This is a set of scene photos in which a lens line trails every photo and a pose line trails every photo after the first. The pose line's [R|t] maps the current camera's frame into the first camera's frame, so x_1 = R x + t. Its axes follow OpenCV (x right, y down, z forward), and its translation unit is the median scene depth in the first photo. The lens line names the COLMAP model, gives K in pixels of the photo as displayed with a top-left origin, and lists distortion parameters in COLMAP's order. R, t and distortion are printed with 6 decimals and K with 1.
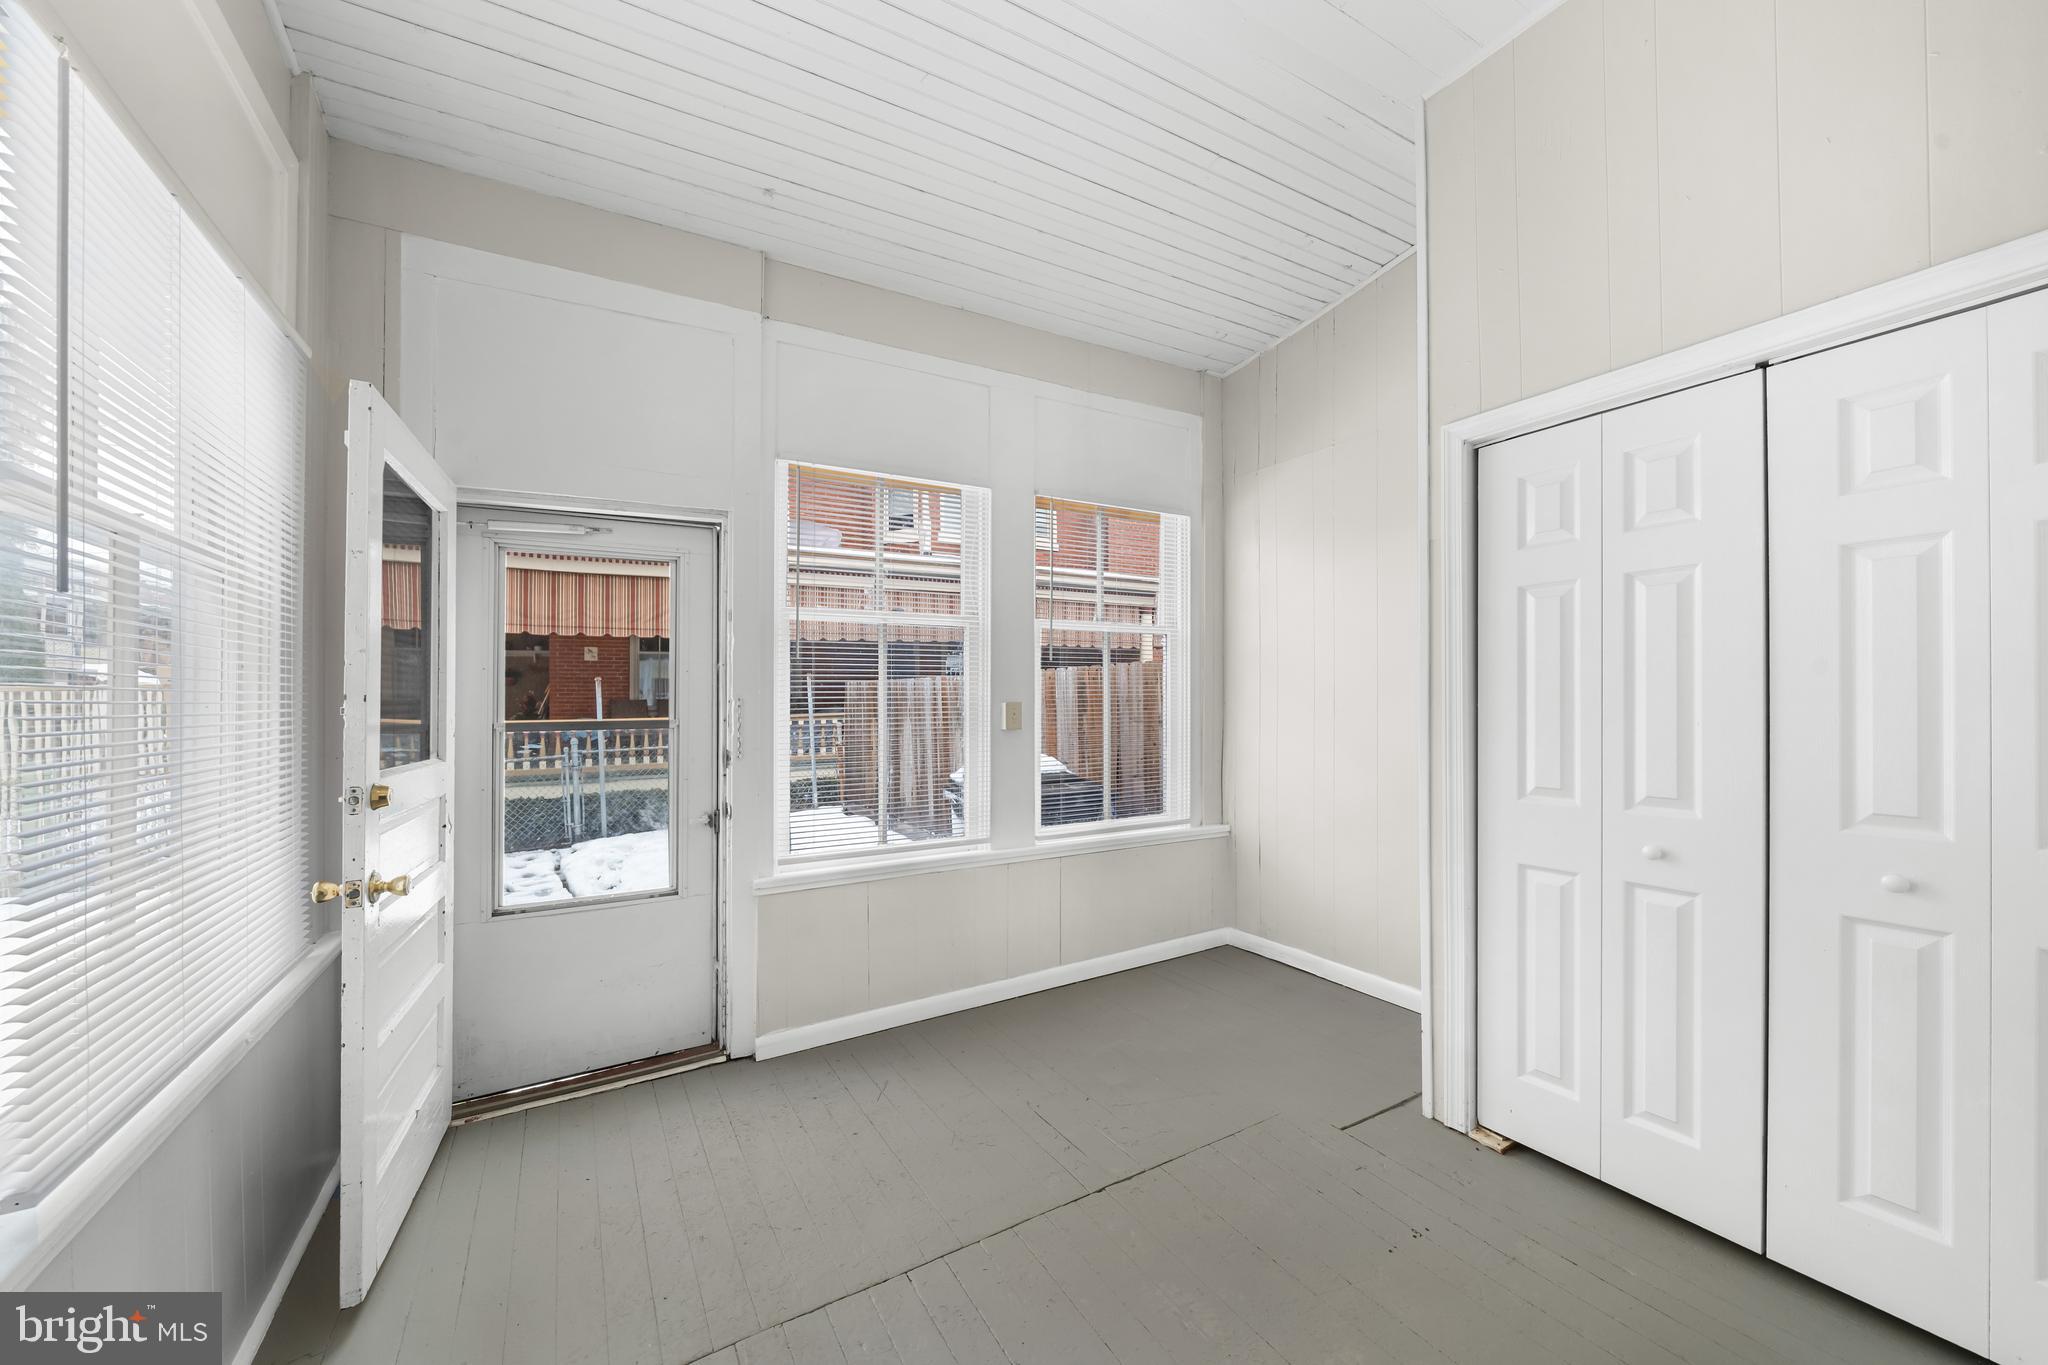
lens RADIAL K [[724.2, 0, 1019.3], [0, 724.2, 699.0], [0, 0, 1]] dist [-0.002033, -0.000094]
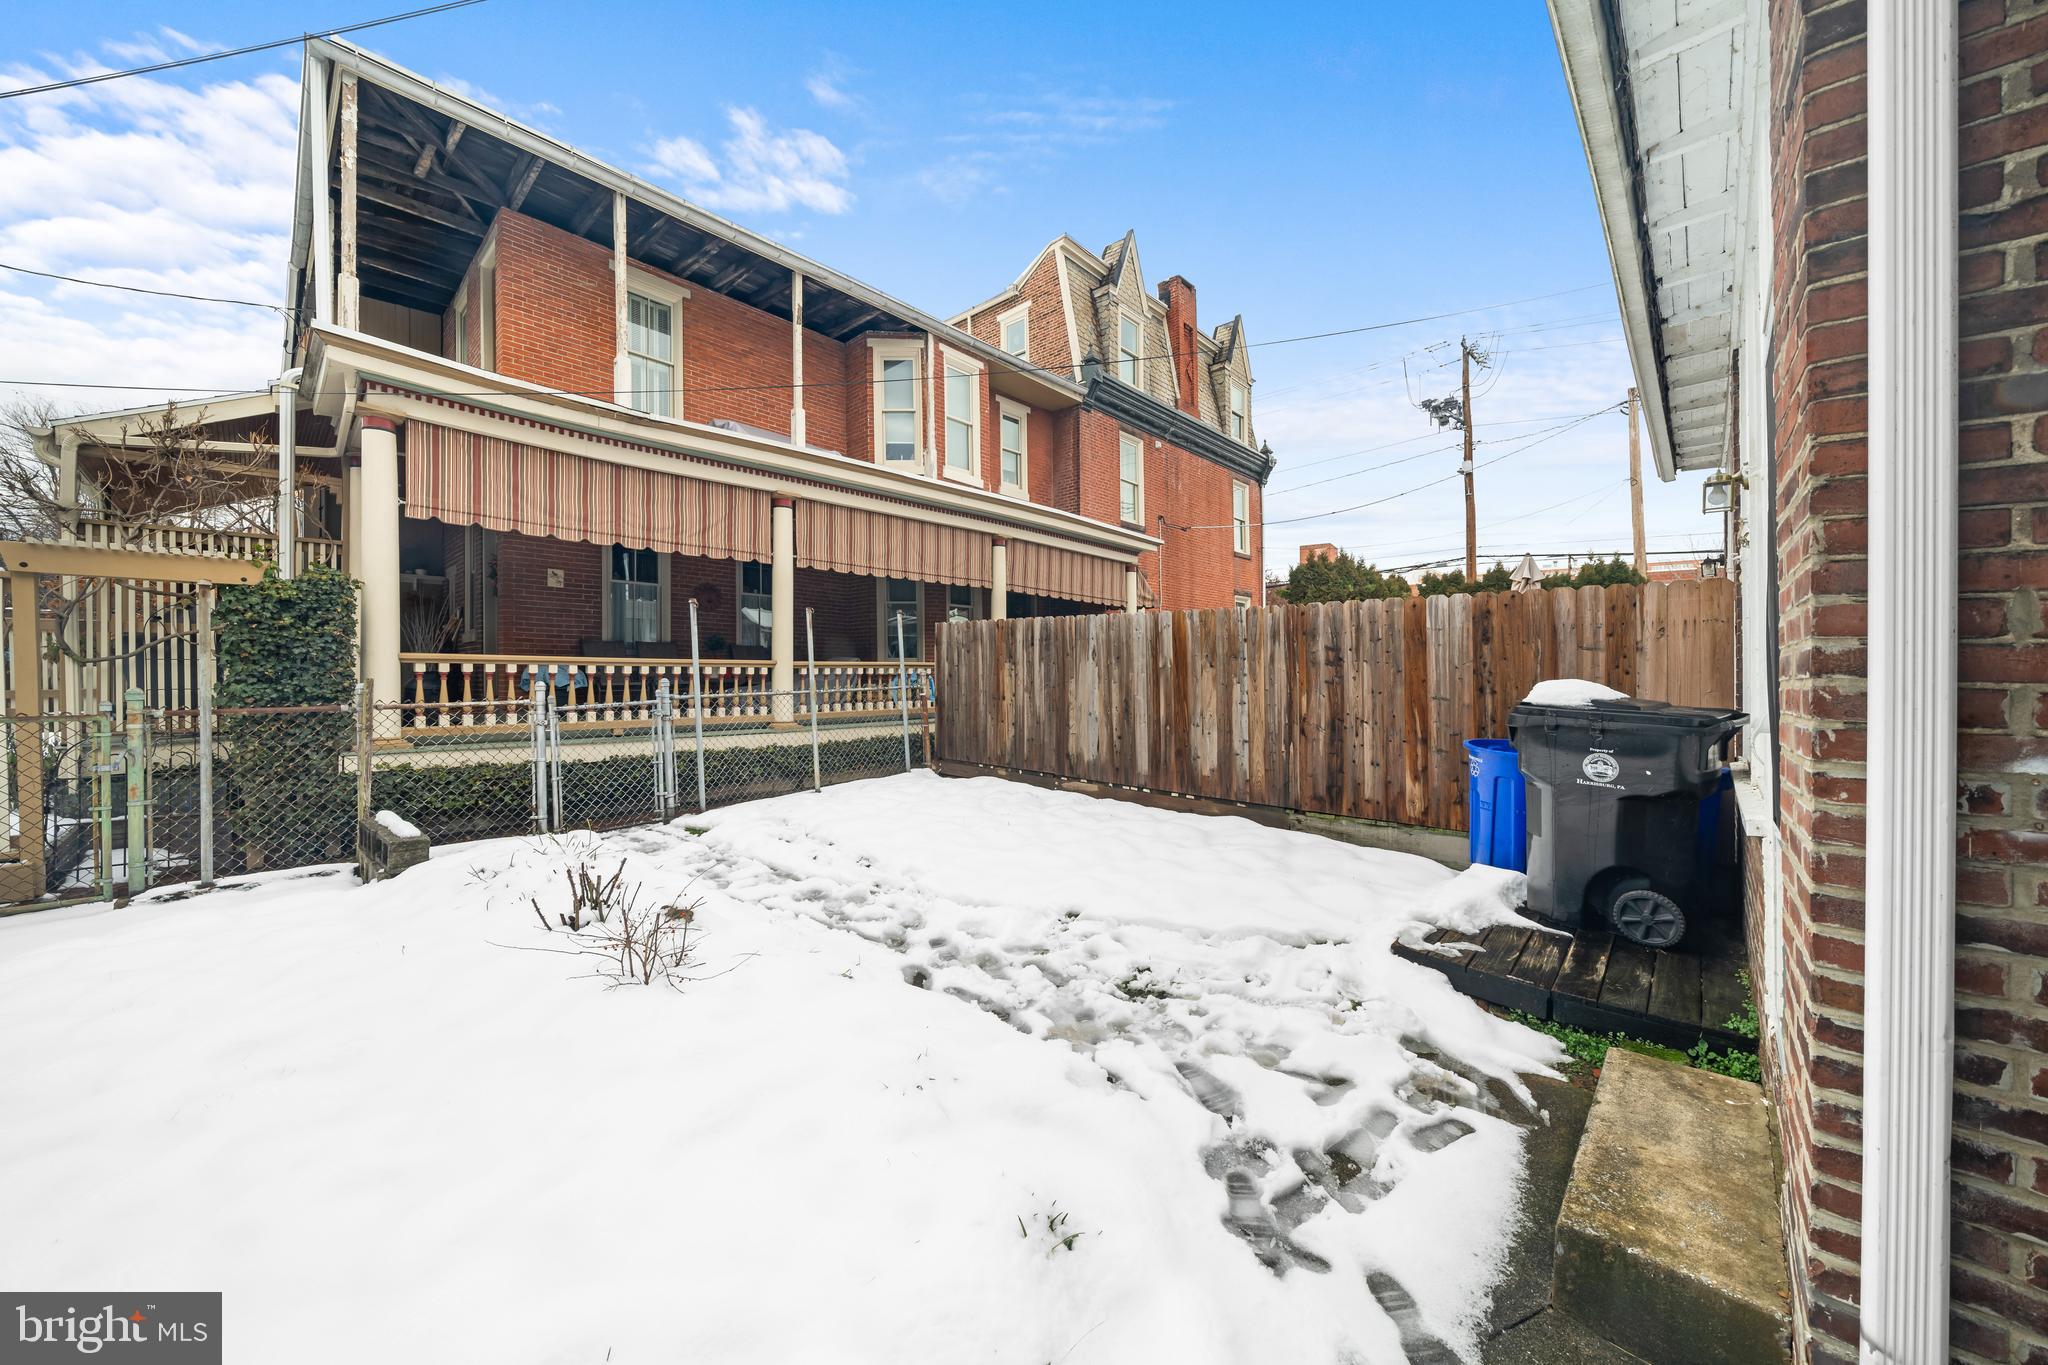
lens RADIAL K [[724.2, 0, 1022.3], [0, 724.2, 670.3], [0, 0, 1]] dist [-0.002033, -0.000094]
pose [[0.963075, 0.015945, 0.268759, -0.404608], [-0.016789, 0.999859, 0.000839, 0.034566], [-0.268708, -0.005320, 0.963207, 0.156754]]
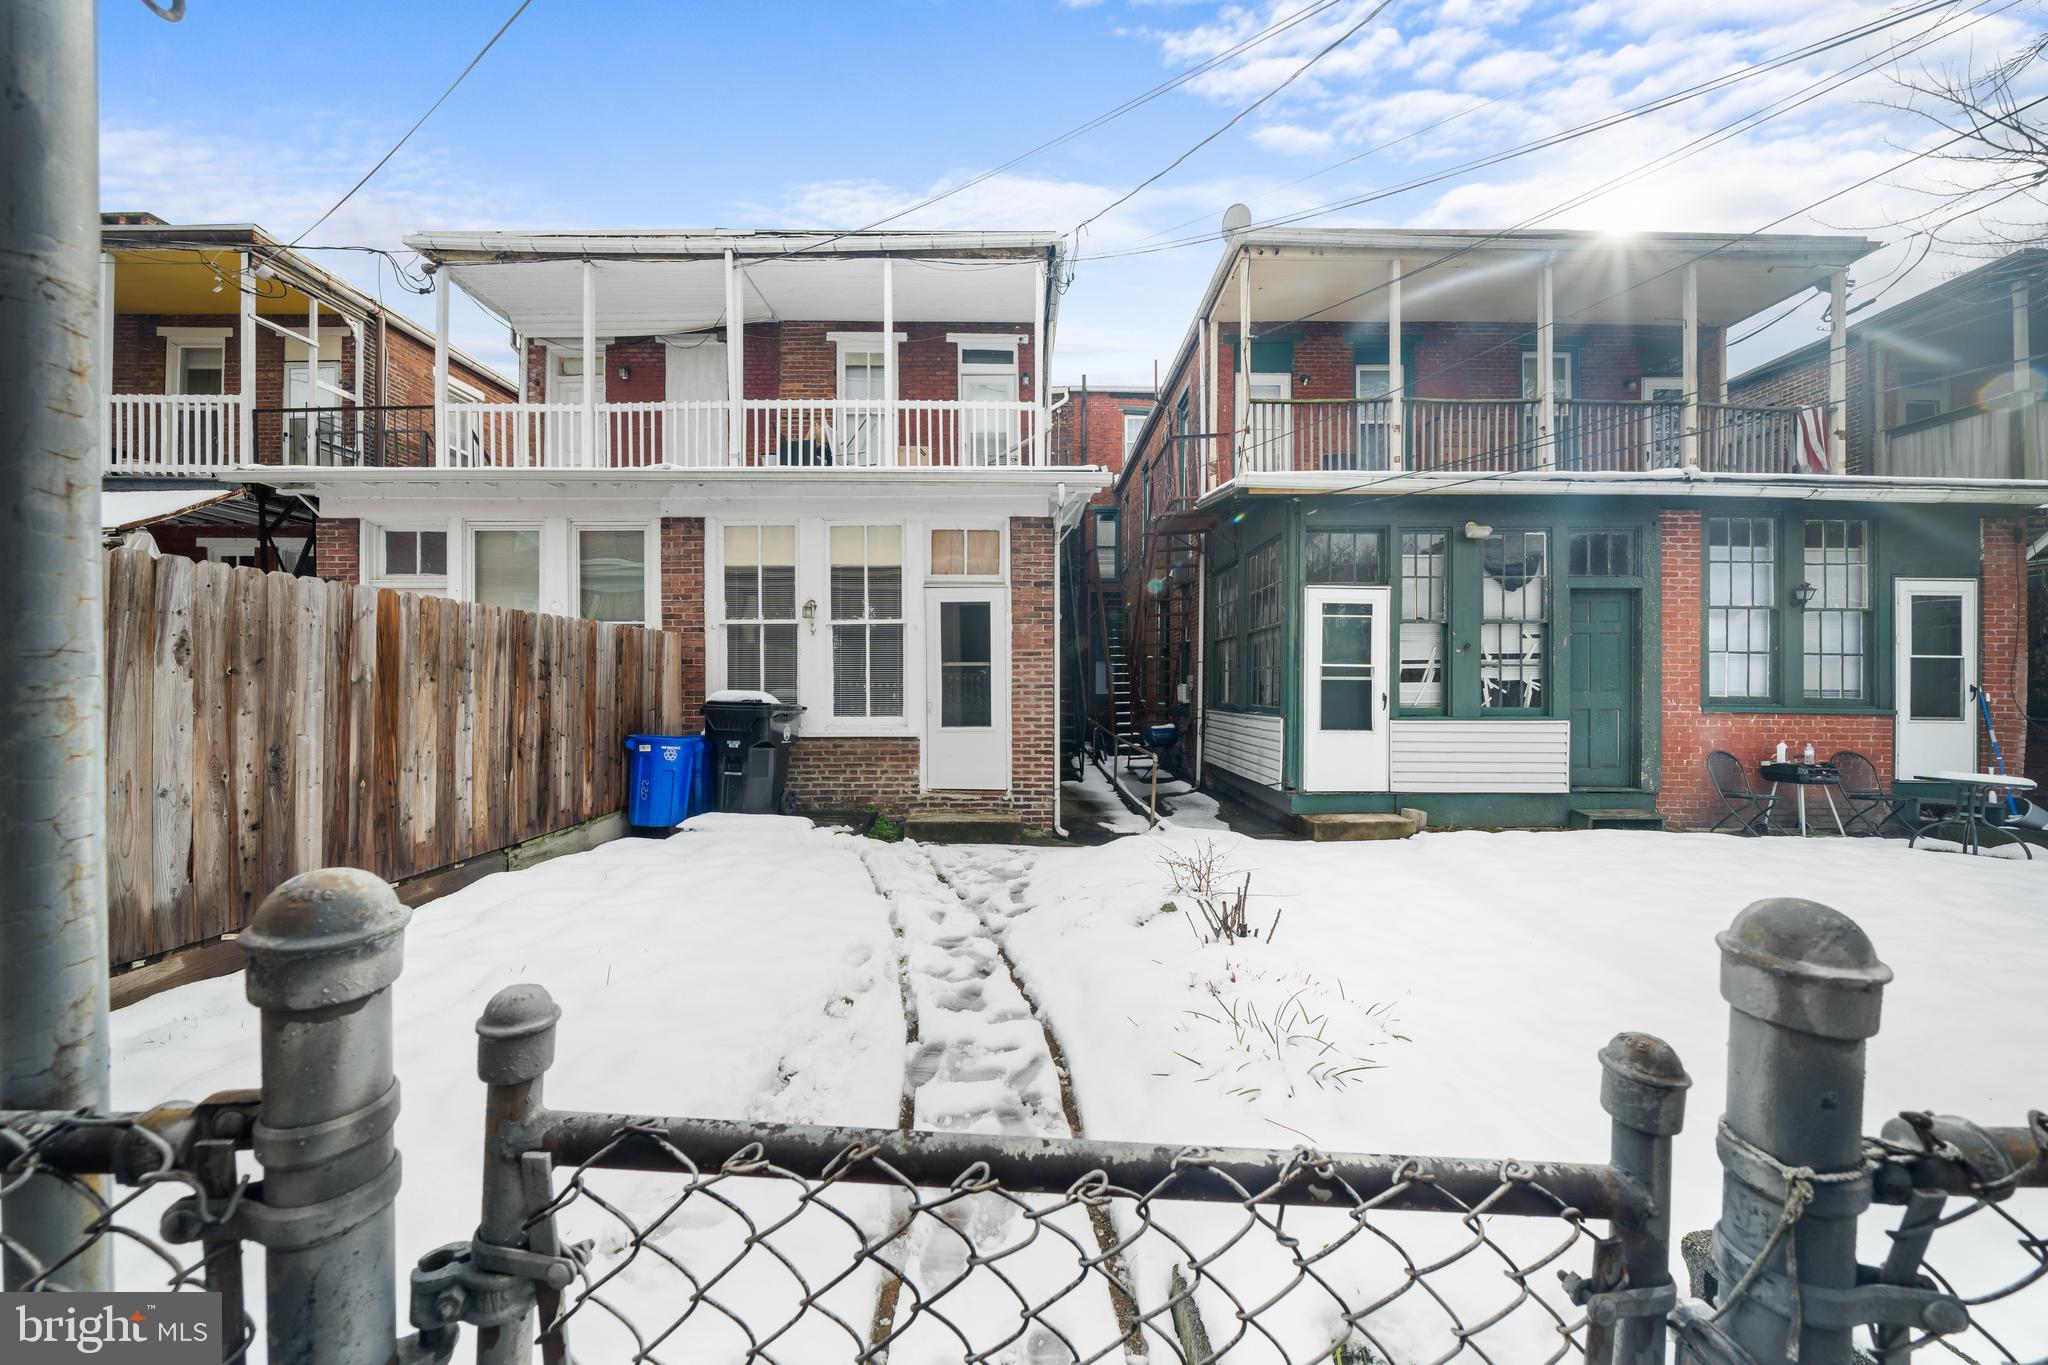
lens RADIAL K [[724.2, 0, 1025.6], [0, 724.2, 682.8], [0, 0, 1]] dist [-0.002033, -0.000094]
pose [[-0.851975, 0.013668, 0.523403, -0.615799], [0.010239, 0.999903, -0.009445, 0.038336], [-0.523482, -0.002687, -0.852033, 0.935902]]
